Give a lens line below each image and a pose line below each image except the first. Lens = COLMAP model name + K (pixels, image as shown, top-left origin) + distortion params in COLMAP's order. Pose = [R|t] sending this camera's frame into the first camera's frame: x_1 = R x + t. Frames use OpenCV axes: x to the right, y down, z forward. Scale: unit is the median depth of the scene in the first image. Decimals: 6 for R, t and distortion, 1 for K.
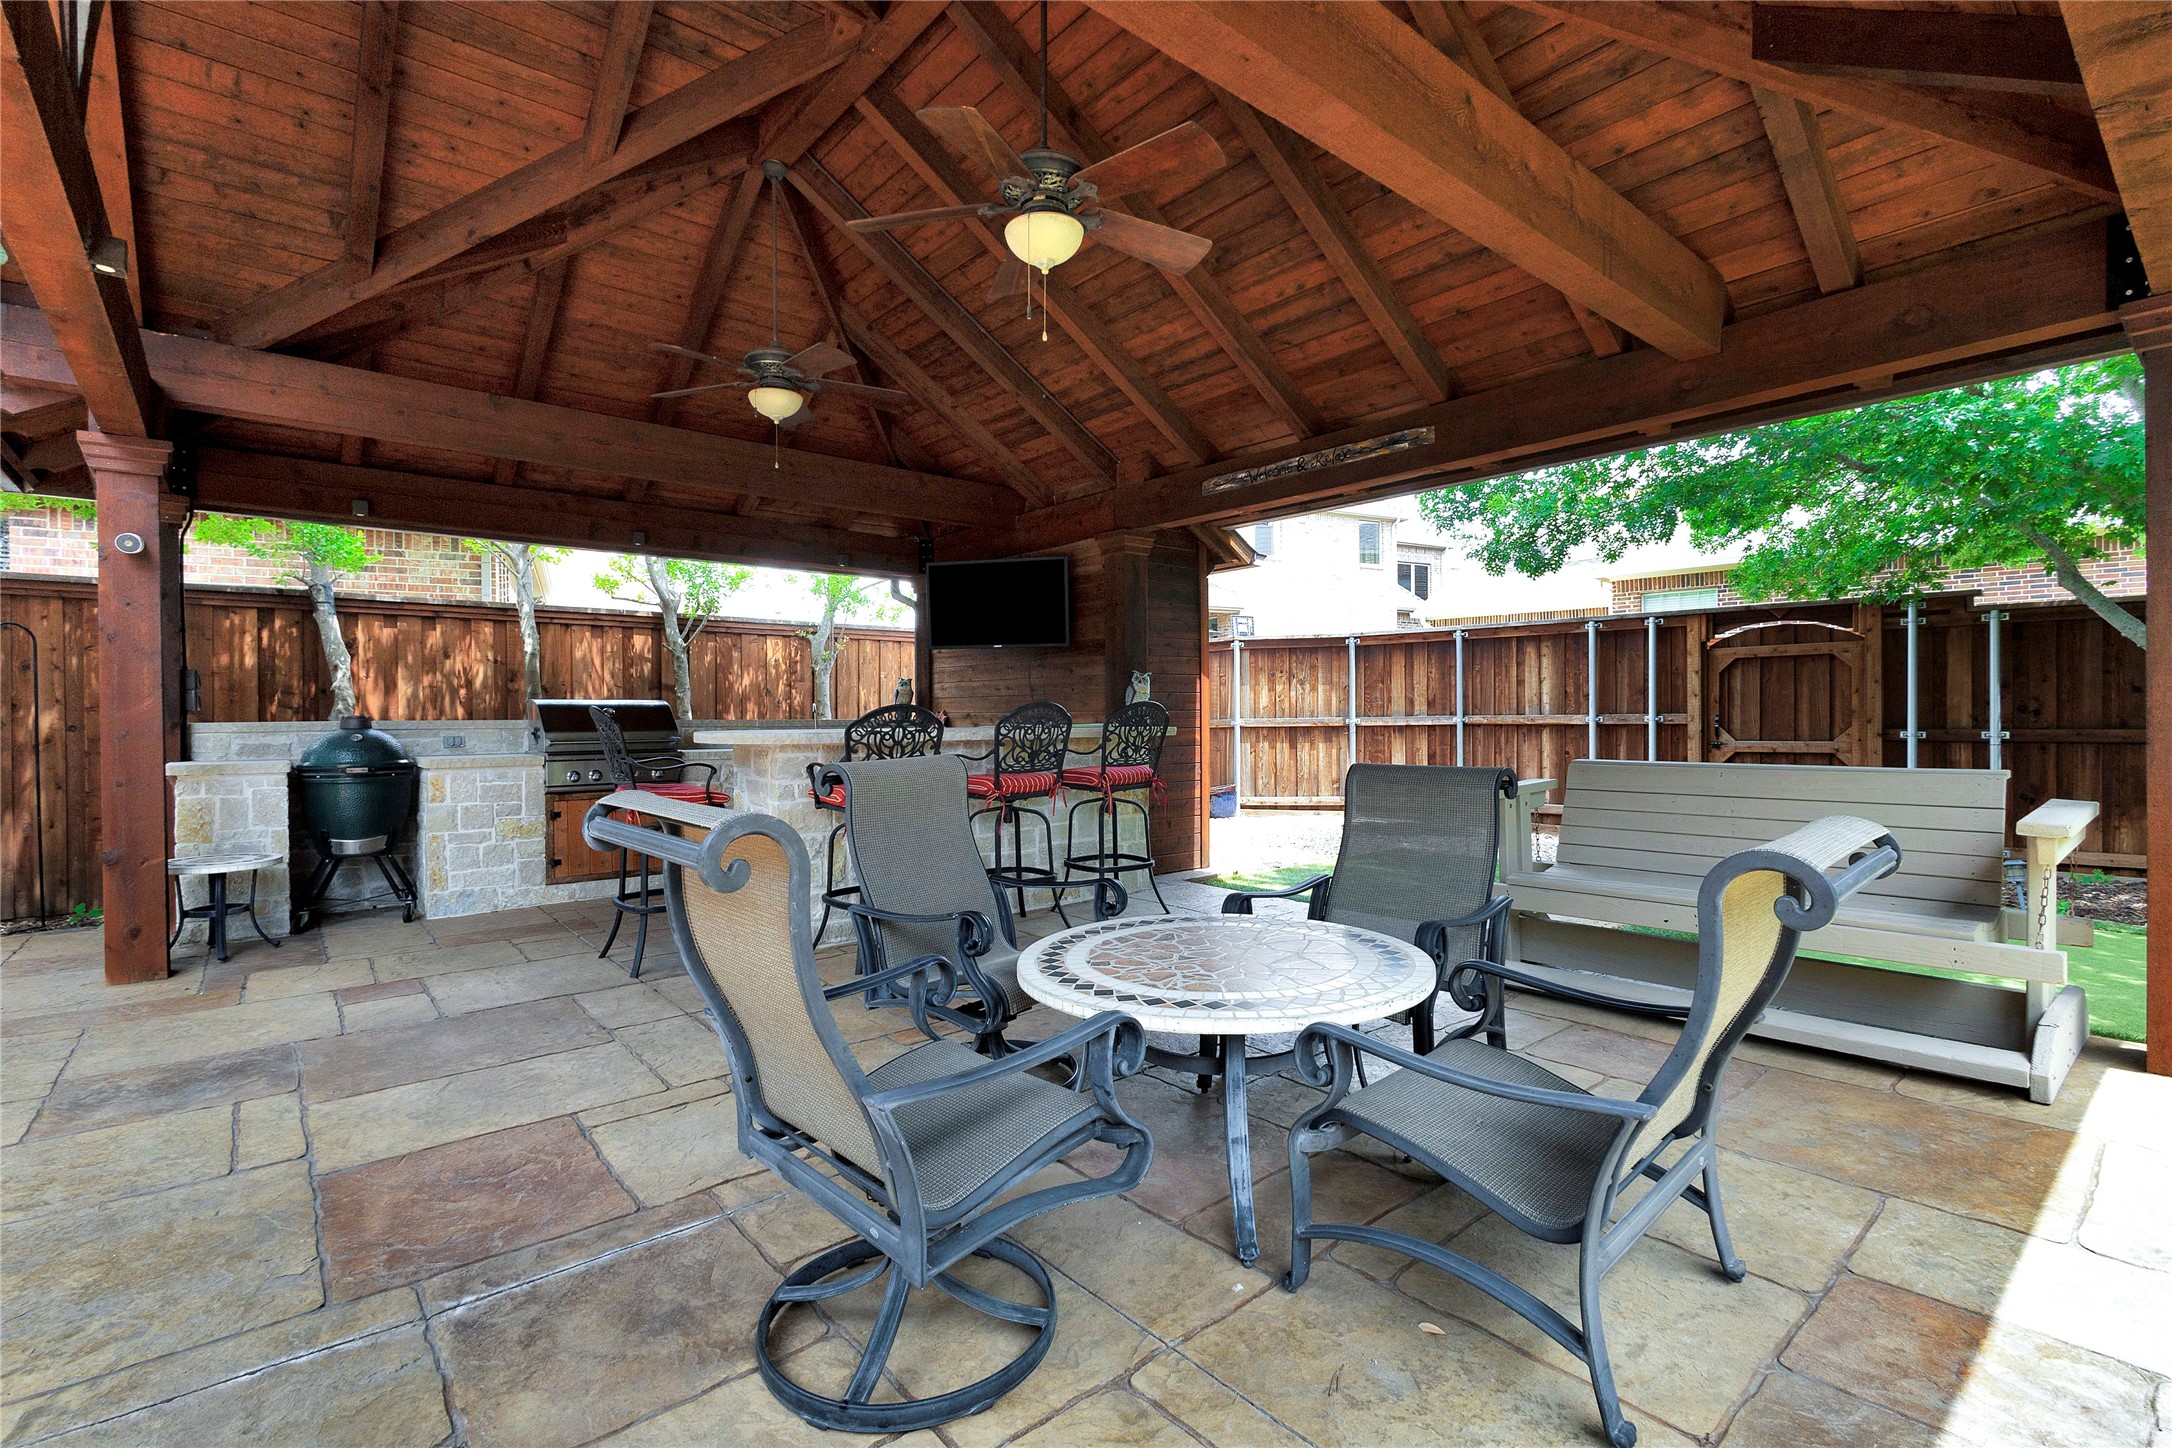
lens RADIAL K [[1000.4, 0, 1089.5], [0, 1000.4, 729.5], [0, 0, 1]] dist [0.004676, -0.000555]
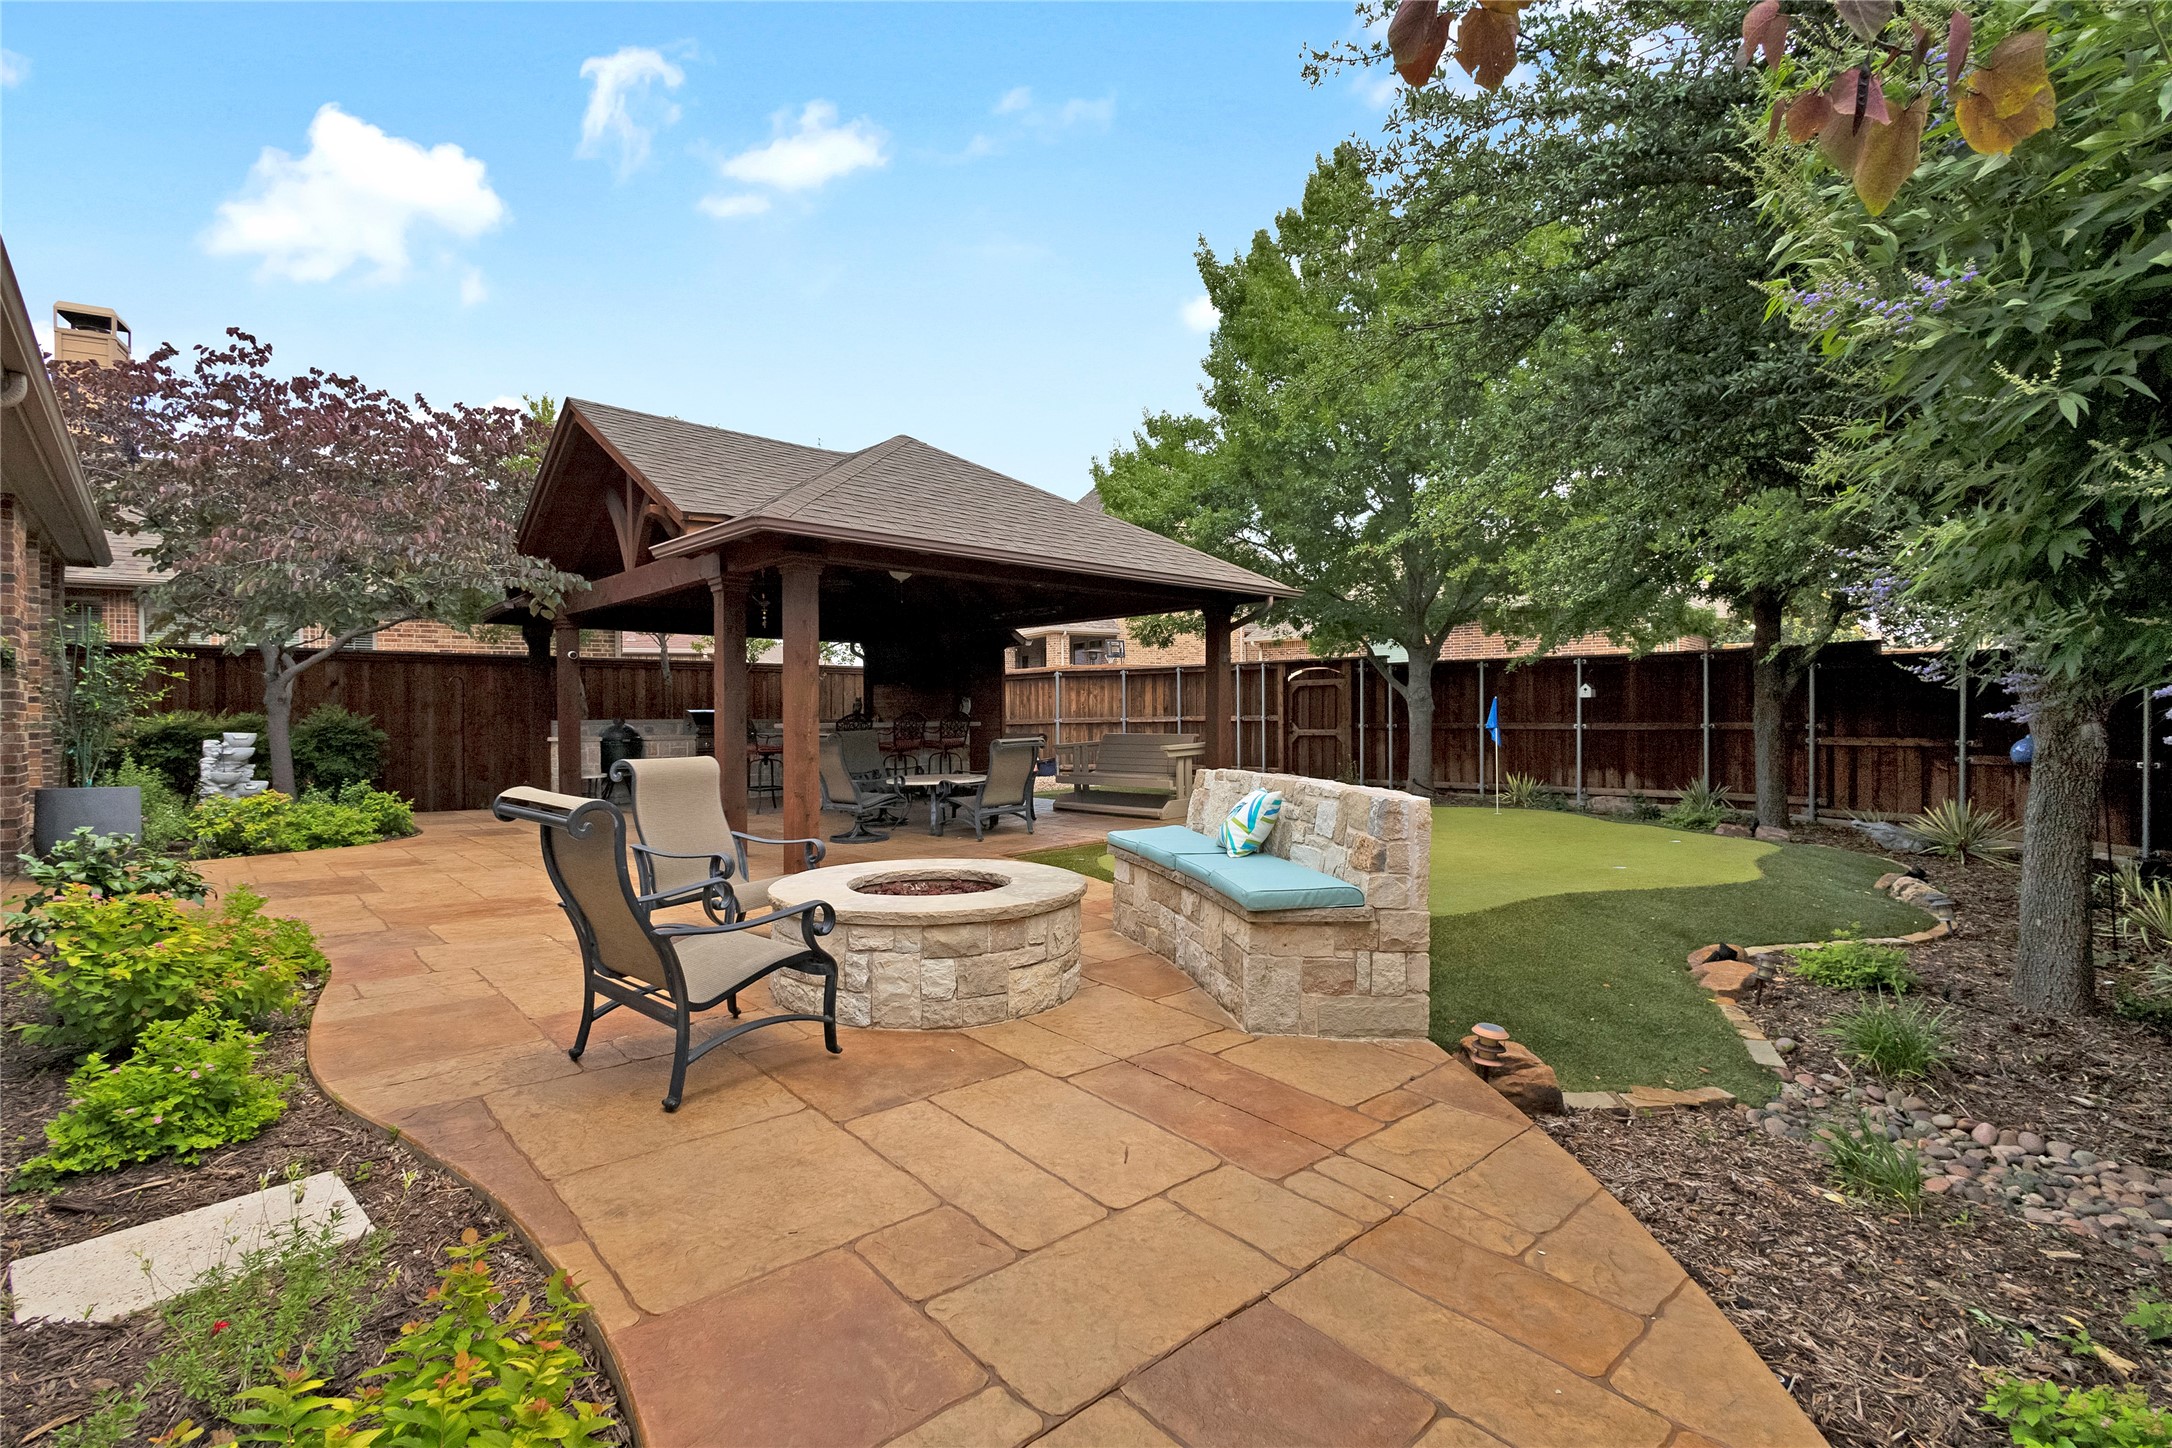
lens RADIAL K [[1000.4, 0, 1089.5], [0, 1000.4, 729.5], [0, 0, 1]] dist [0.004676, -0.000555]
pose [[0.998976, -0.002287, 0.045193, 0.195113], [0.002257, 0.999997, 0.000705, 0.010802], [-0.045194, -0.000602, 0.998978, -1.058602]]
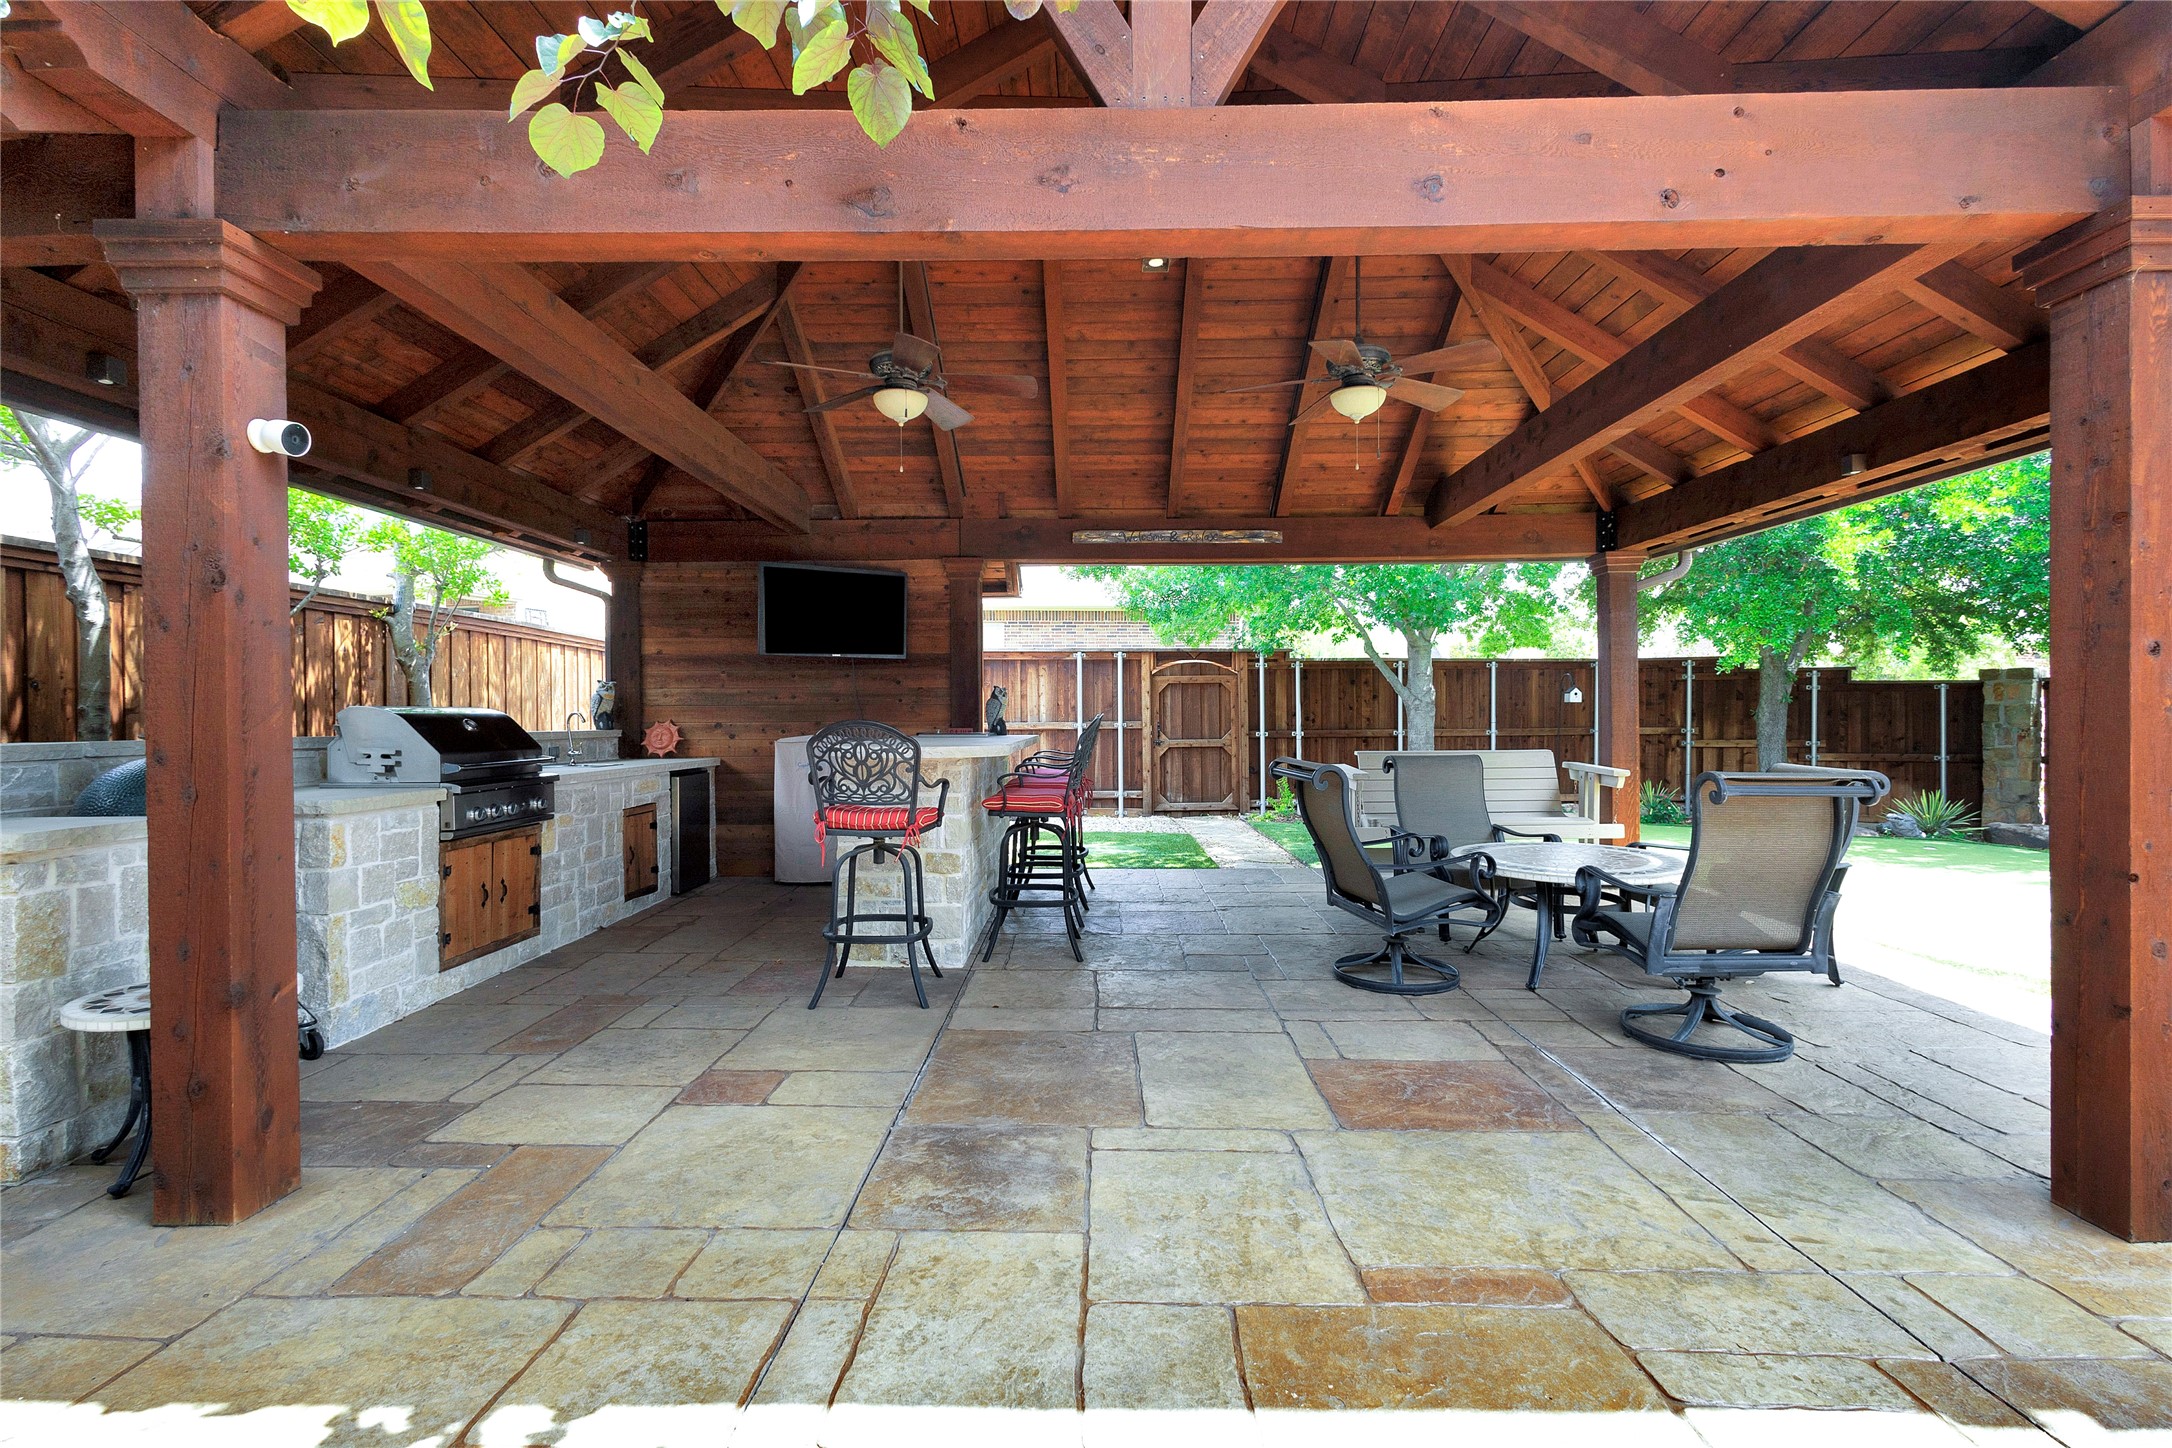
lens RADIAL K [[1000.4, 0, 1089.5], [0, 1000.4, 729.5], [0, 0, 1]] dist [0.004676, -0.000555]
pose [[0.648631, -0.008632, 0.761054, -0.657134], [0.011587, 0.999932, 0.001467, -0.008463], [-0.761015, 0.007867, 0.648686, 0.166409]]
